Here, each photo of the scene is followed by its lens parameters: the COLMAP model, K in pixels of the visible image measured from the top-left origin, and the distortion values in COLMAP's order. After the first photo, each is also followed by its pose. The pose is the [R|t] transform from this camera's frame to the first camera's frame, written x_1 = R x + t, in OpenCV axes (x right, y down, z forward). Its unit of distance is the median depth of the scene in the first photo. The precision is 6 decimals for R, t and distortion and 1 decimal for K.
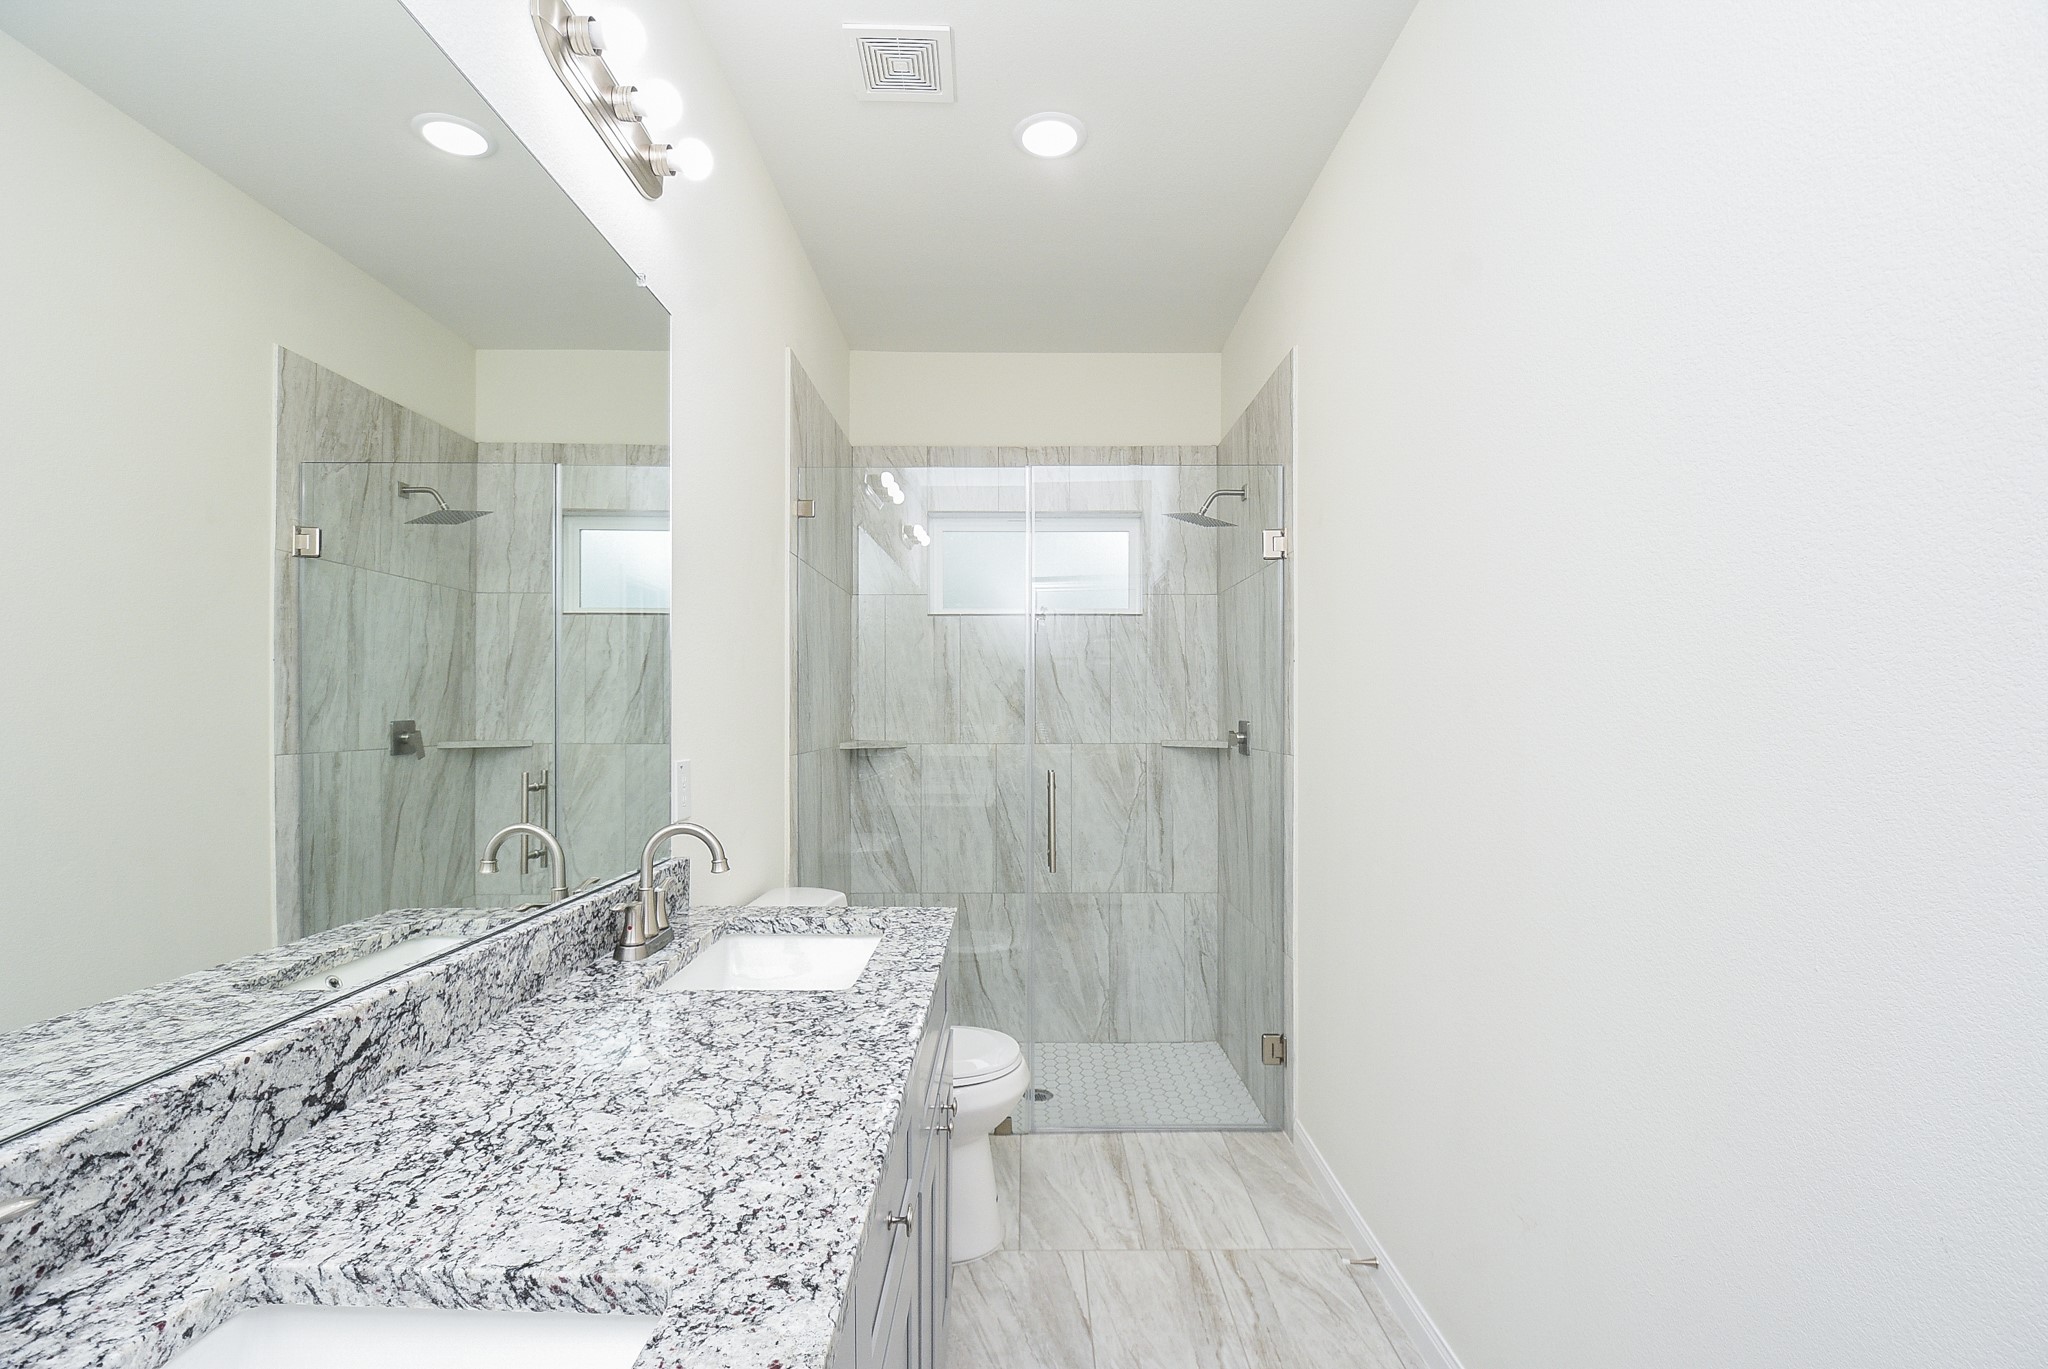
lens RADIAL K [[916.2, 0, 1025.3], [0, 916.2, 689.4], [0, 0, 1]] dist [-0.005714, -0.001013]
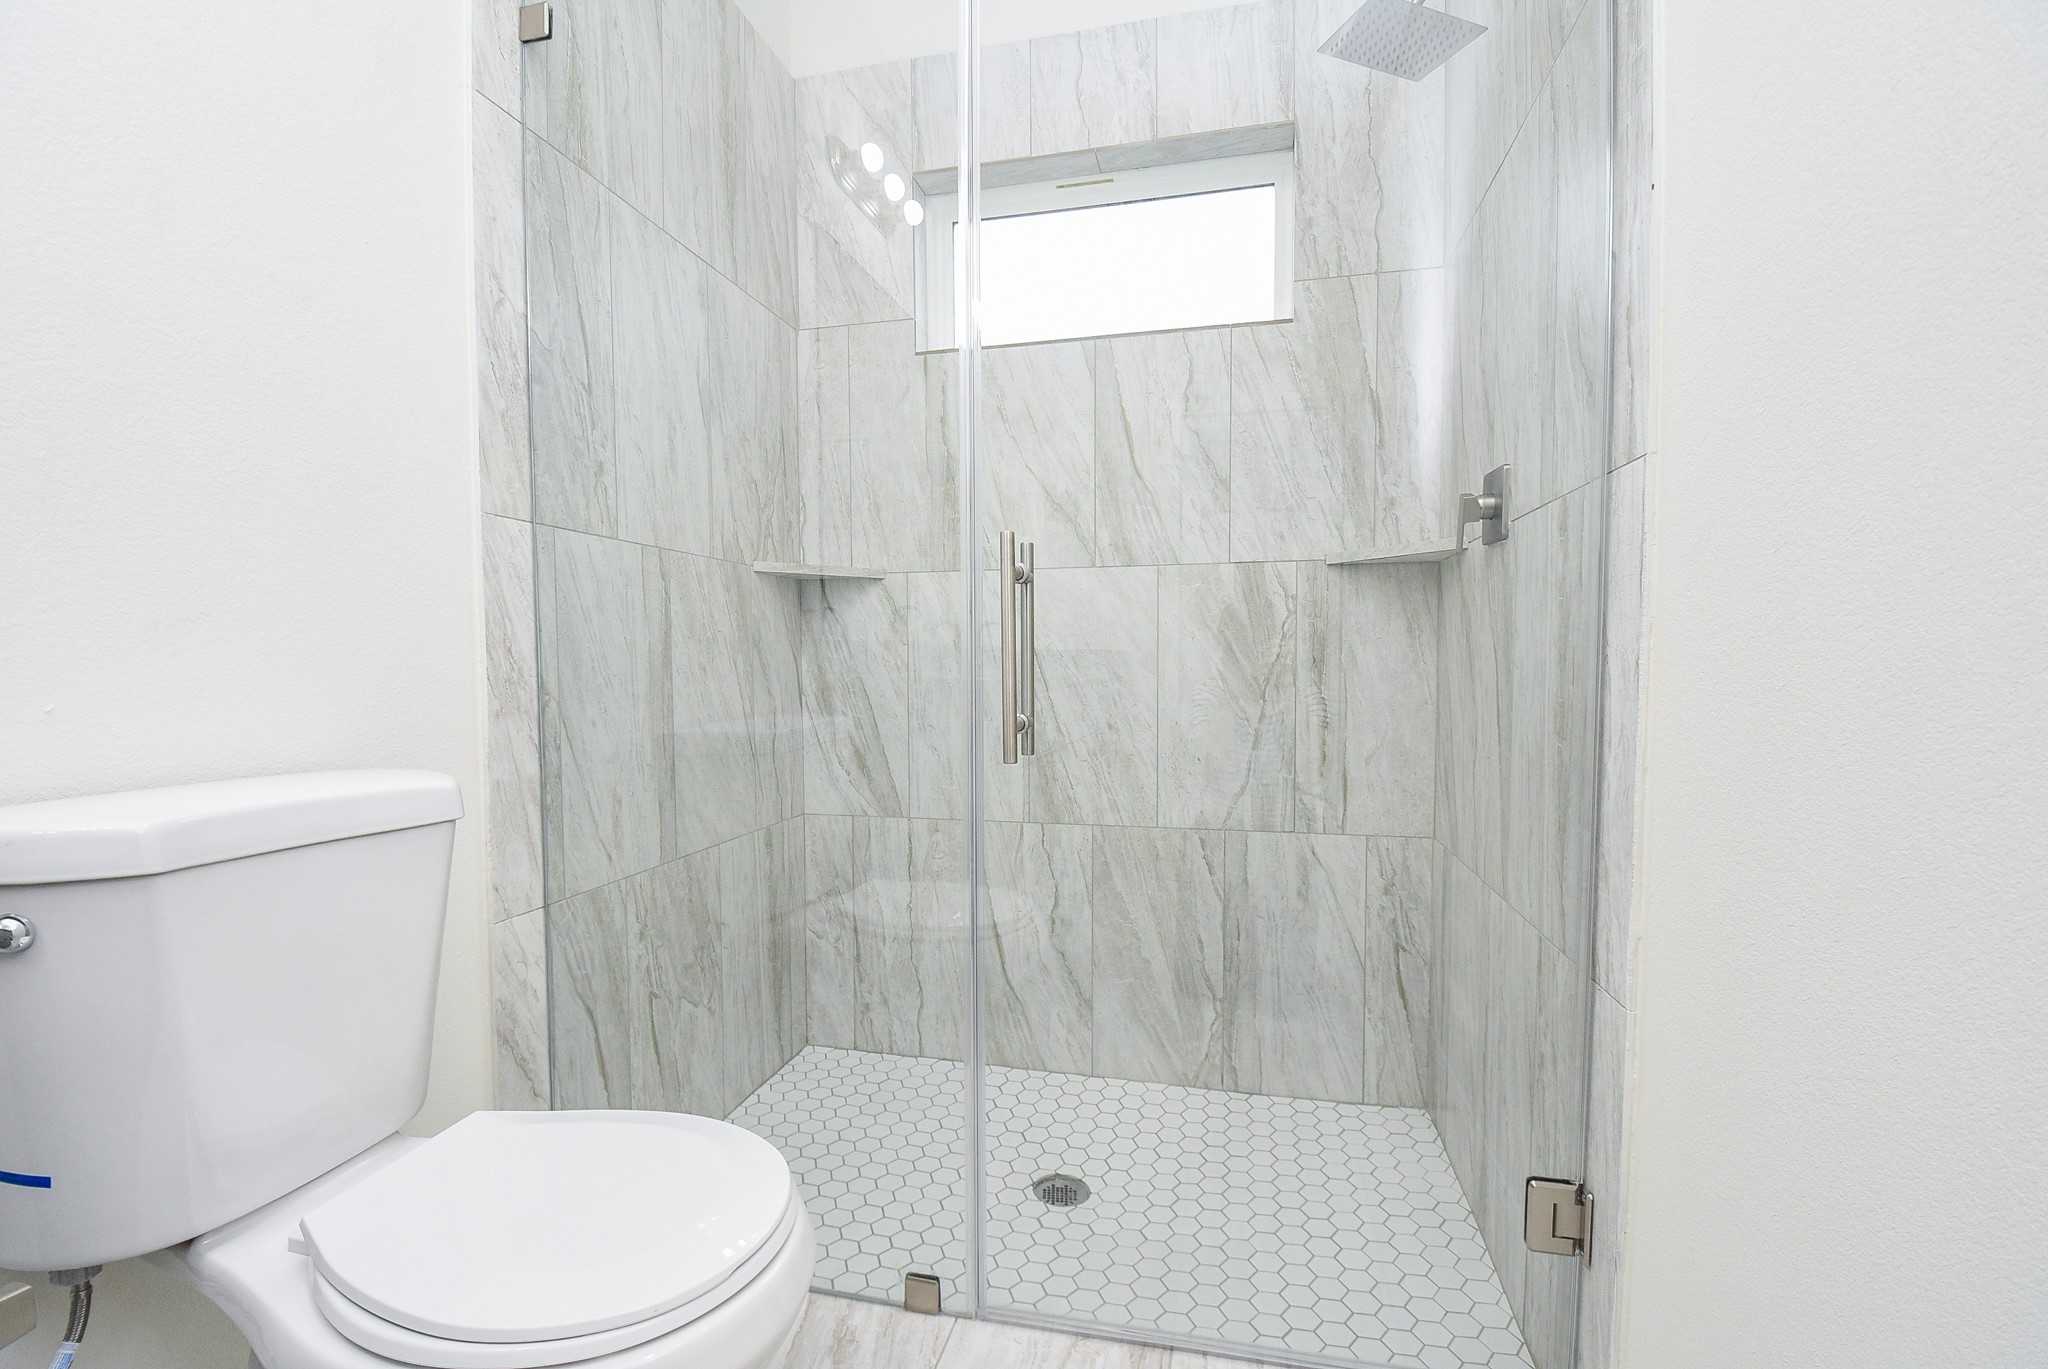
lens RADIAL K [[916.2, 0, 1017.7], [0, 916.2, 698.2], [0, 0, 1]] dist [-0.005714, -0.001013]
pose [[0.970510, 0.007613, -0.240942, 0.103130], [0.007847, 0.997974, 0.063141, 0.105252], [0.240935, -0.063170, 0.968483, 0.431942]]
